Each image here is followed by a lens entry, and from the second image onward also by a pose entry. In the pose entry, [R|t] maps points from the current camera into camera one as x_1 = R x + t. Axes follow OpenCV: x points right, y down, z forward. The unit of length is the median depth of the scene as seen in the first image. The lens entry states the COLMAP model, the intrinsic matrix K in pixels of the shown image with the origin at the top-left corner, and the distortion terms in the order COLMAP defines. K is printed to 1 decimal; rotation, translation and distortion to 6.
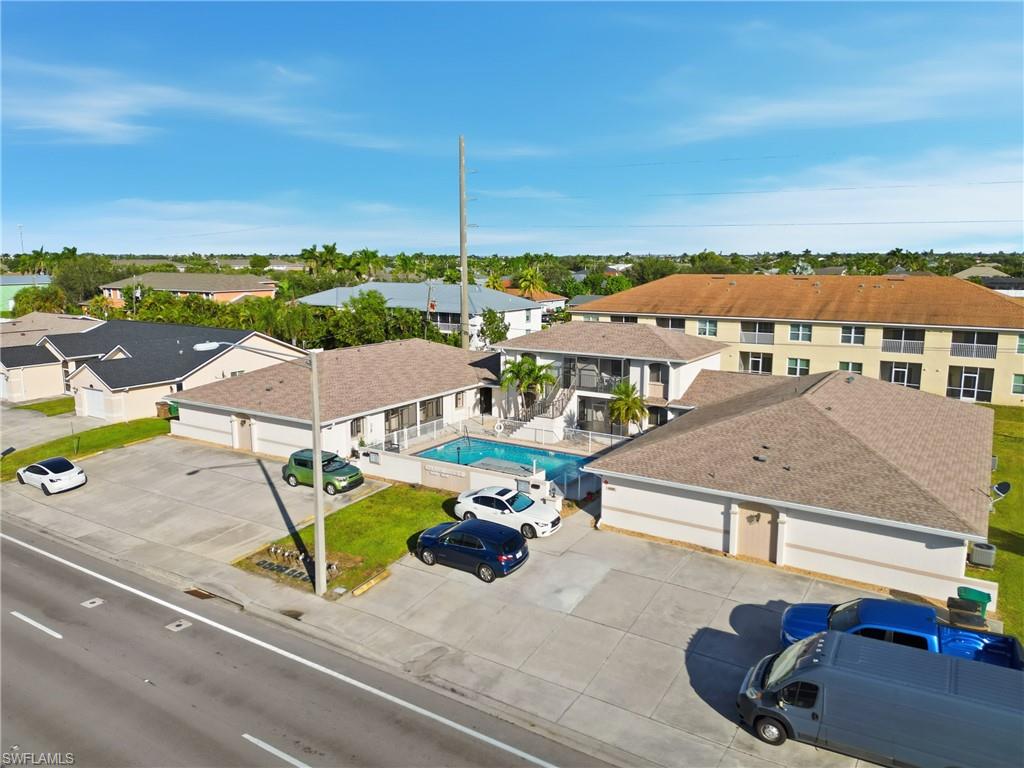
lens RADIAL K [[738.9, 0, 517.4], [0, 738.9, 384.0], [0, 0, 1]] dist [0.065816, -0.067350]
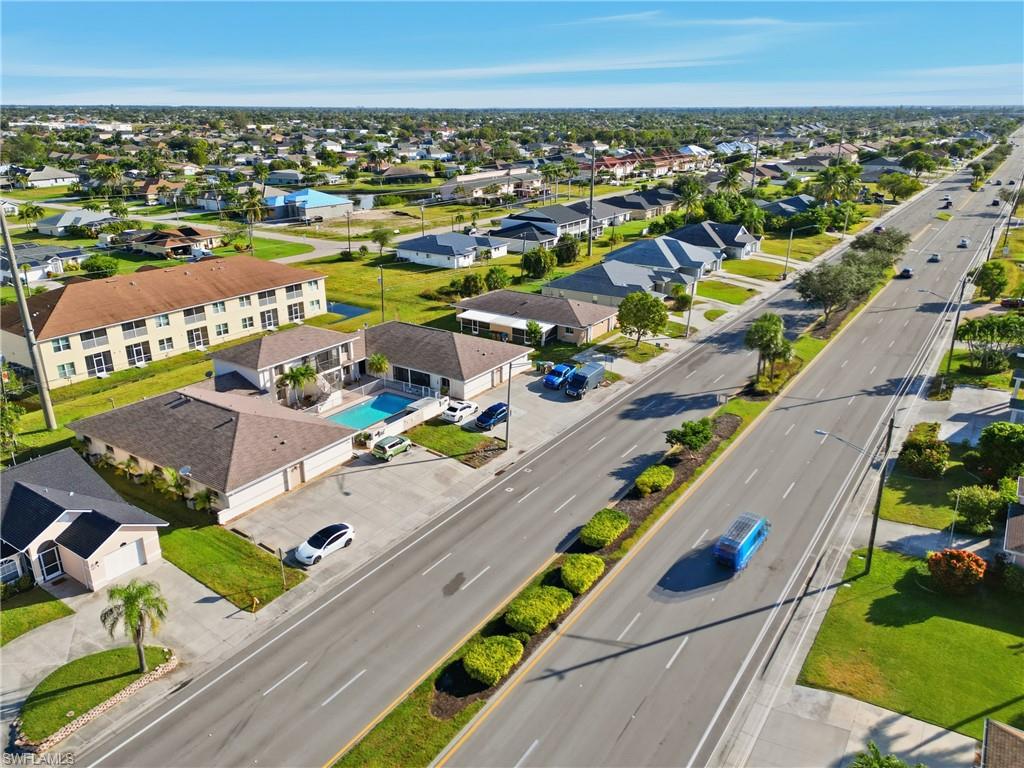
lens RADIAL K [[718.9, 0, 514.0], [0, 718.9, 382.8], [0, 0, 1]] dist [0.109171, -0.124554]
pose [[0.022559, -0.349048, 0.936833, -1.424877], [0.170074, 0.924753, 0.340451, -0.445350], [-0.985173, 0.151650, 0.080225, 0.402229]]
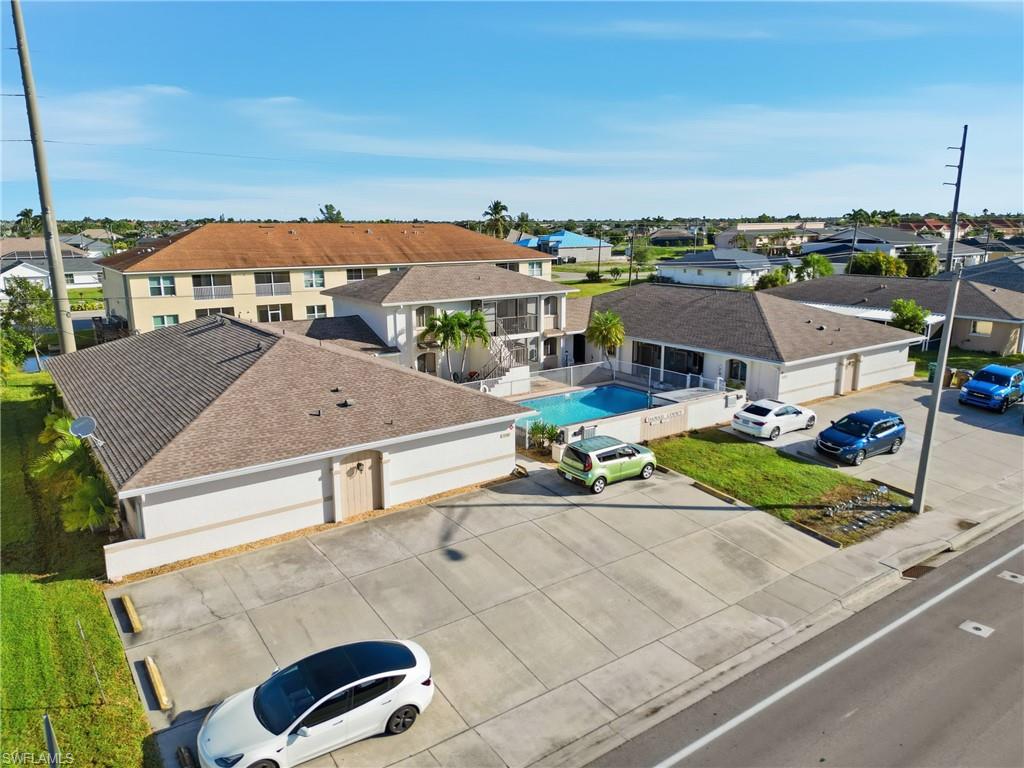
lens RADIAL K [[718.9, 0, 514.0], [0, 718.9, 382.8], [0, 0, 1]] dist [0.109171, -0.124554]
pose [[0.368340, -0.205331, 0.906733, -0.716522], [0.165589, 0.974200, 0.153343, -0.066626], [-0.914826, 0.093663, 0.392838, 0.598477]]
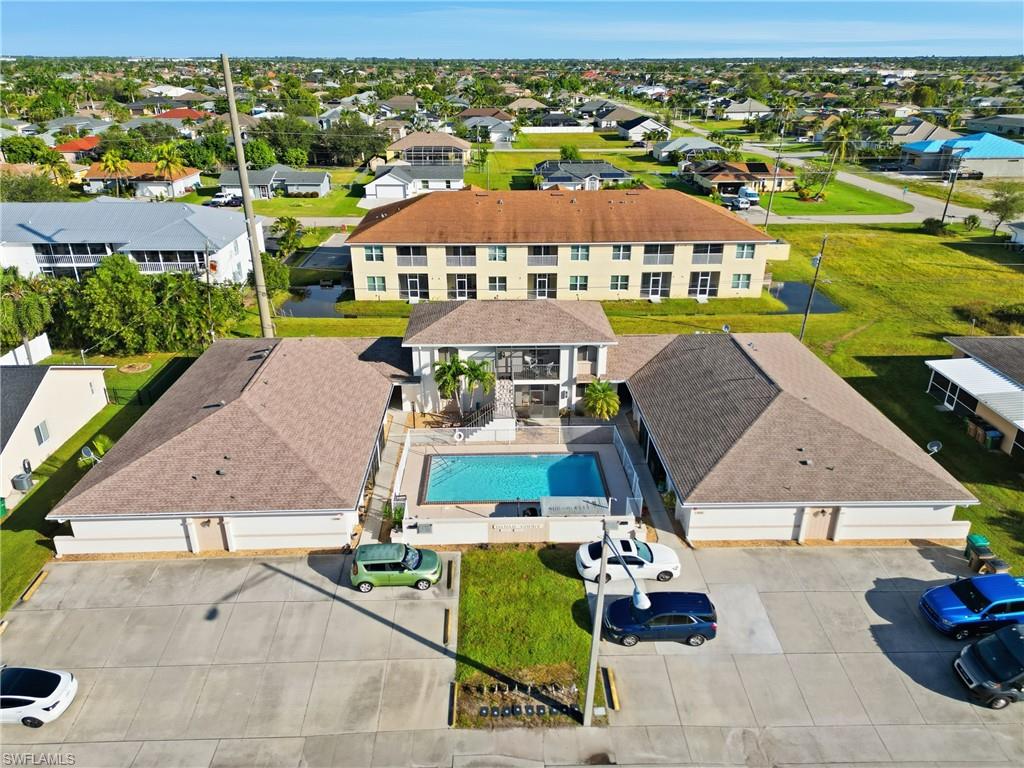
lens RADIAL K [[718.9, 0, 514.0], [0, 718.9, 382.8], [0, 0, 1]] dist [0.109171, -0.124554]
pose [[0.824980, -0.225956, 0.518027, -0.419413], [0.092412, 0.958195, 0.270782, -0.248029], [-0.557555, -0.175518, 0.811373, 0.173955]]
